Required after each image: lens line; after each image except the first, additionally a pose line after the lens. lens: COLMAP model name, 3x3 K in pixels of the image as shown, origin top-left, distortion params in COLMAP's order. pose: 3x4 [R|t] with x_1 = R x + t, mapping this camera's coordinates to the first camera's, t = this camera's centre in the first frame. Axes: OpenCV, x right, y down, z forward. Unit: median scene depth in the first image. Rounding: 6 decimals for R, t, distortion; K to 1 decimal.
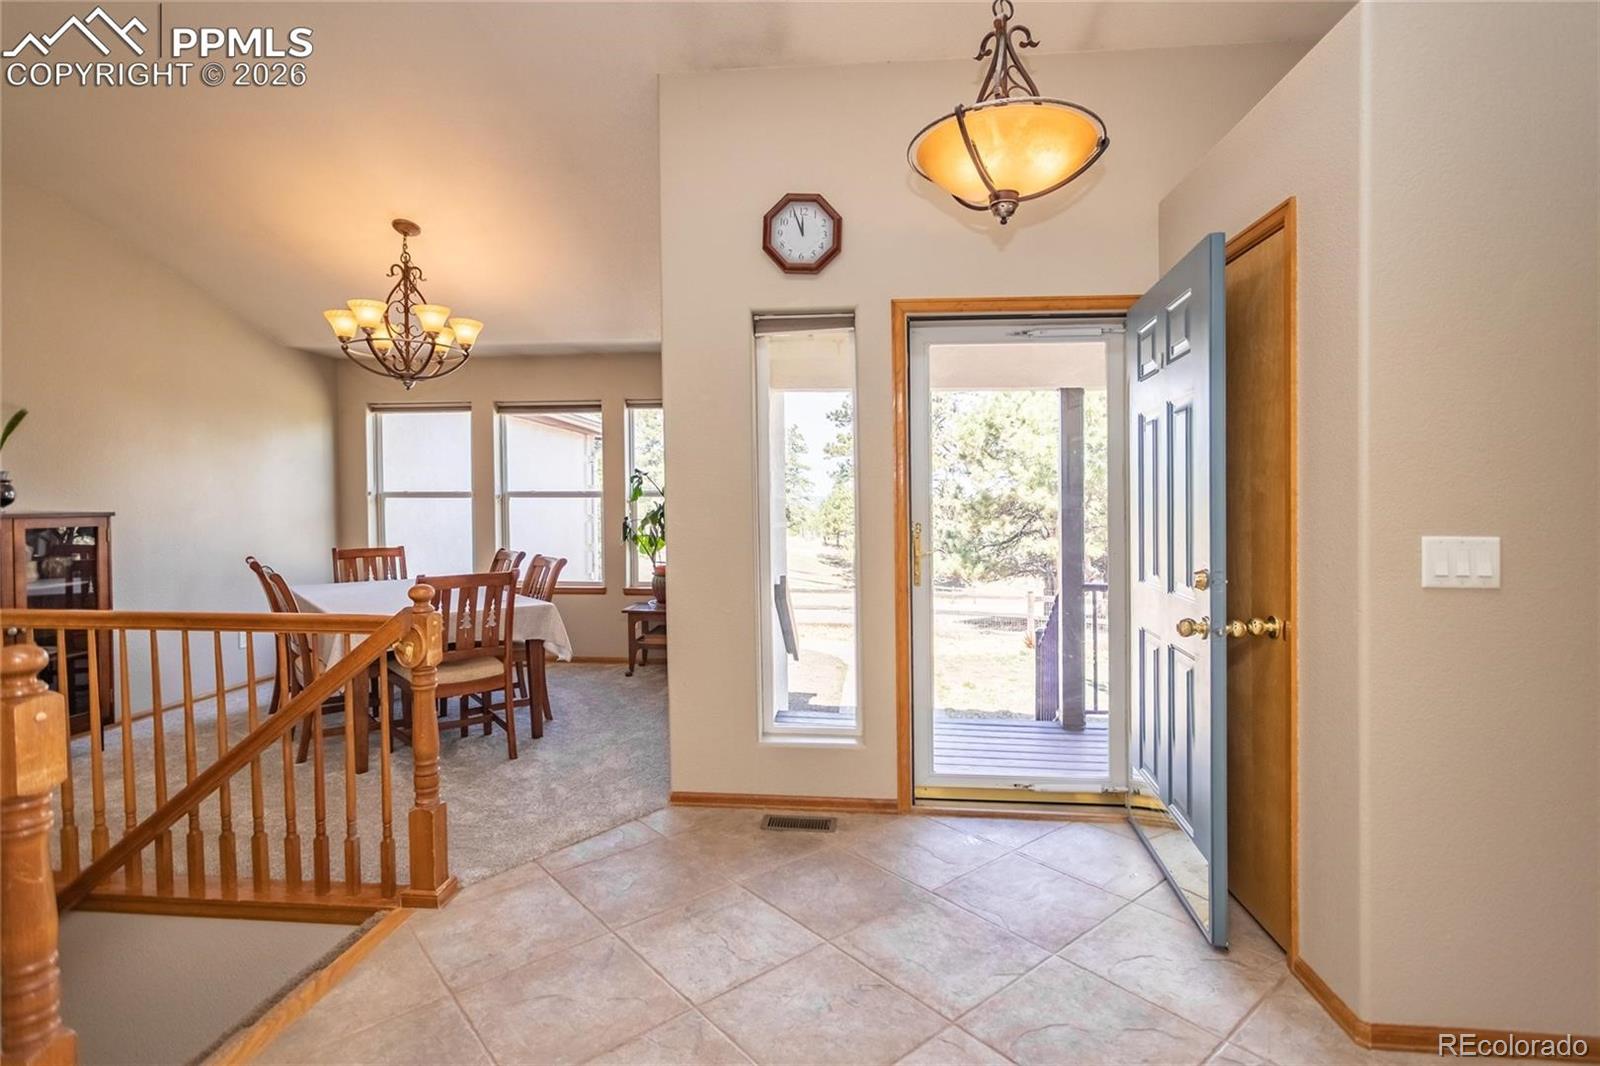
lens RADIAL K [[775.5, 0, 793.8], [0, 775.5, 542.7], [0, 0, 1]] dist [-0.001461, 0.000064]
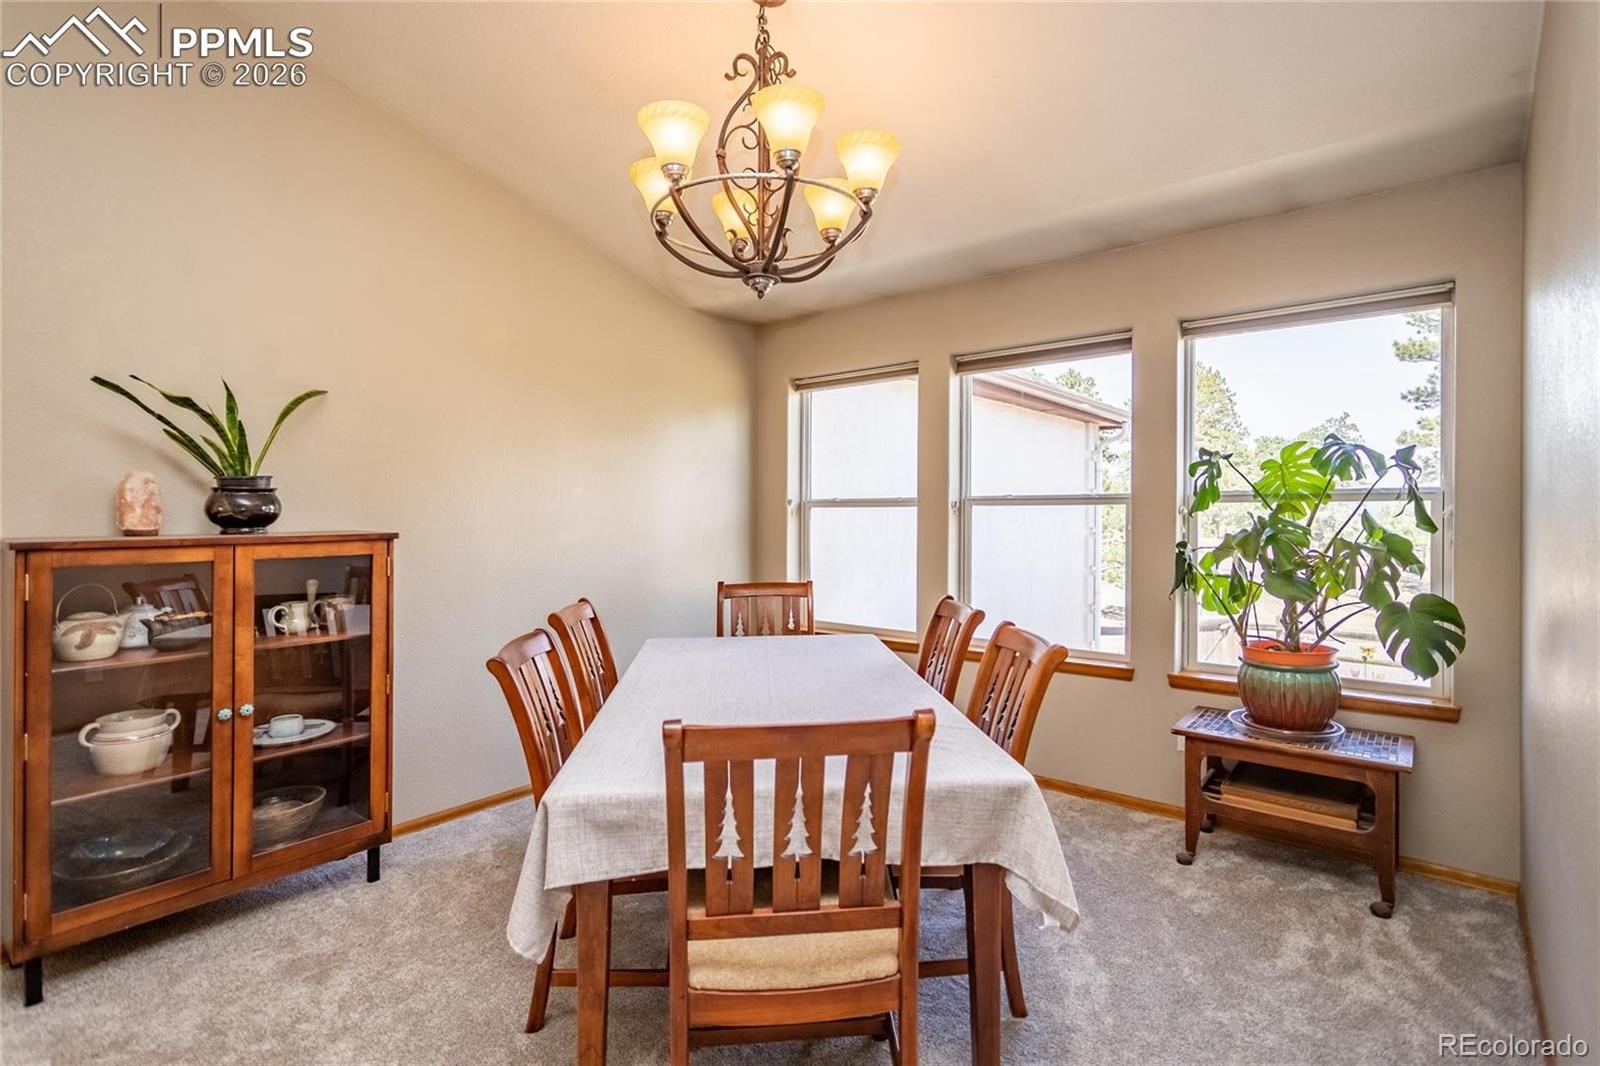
lens RADIAL K [[775.5, 0, 793.8], [0, 775.5, 542.7], [0, 0, 1]] dist [-0.001461, 0.000064]
pose [[0.819968, 0.018795, -0.572101, -0.134591], [-0.024742, 0.999690, -0.002619, -0.025499], [0.571875, 0.016302, 0.820179, 0.436414]]
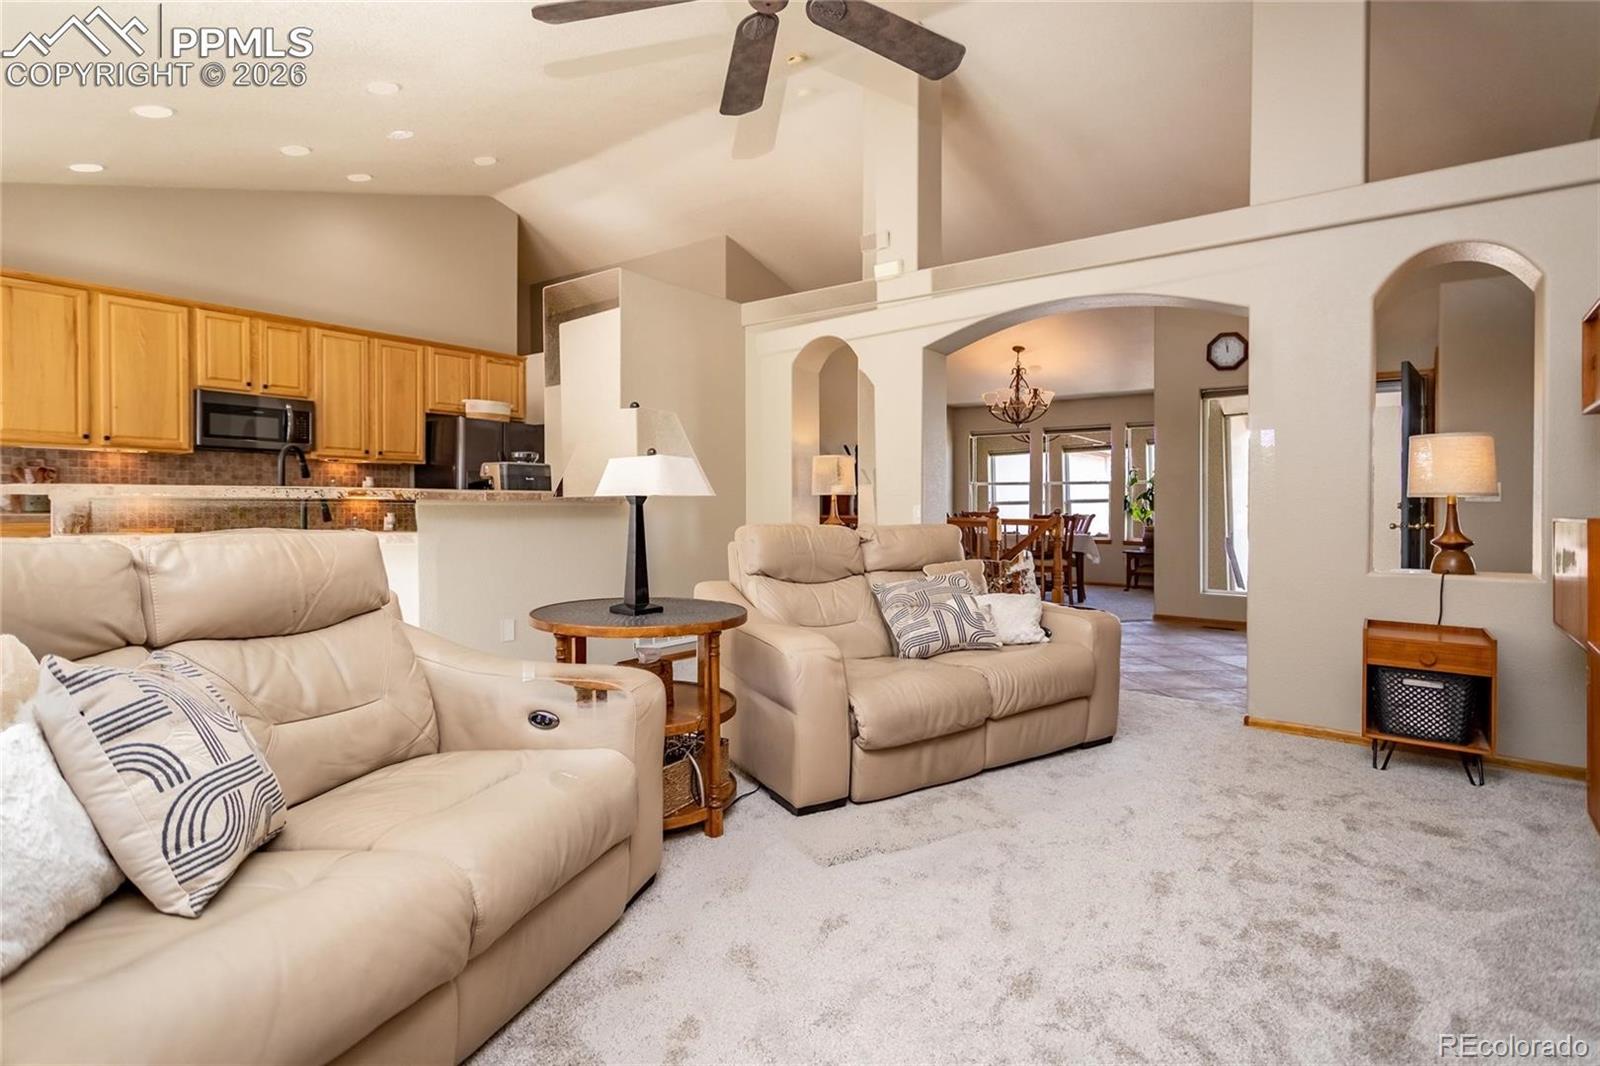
lens RADIAL K [[802.8, 0, 798.1], [0, 802.8, 529.9], [0, 0, 1]] dist [0.011843, -0.000371]
pose [[0.837913, 0.019876, -0.545442, 0.128520], [-0.029455, 0.999527, -0.008825, 0.075470], [0.545009, 0.023461, 0.838102, -0.789759]]
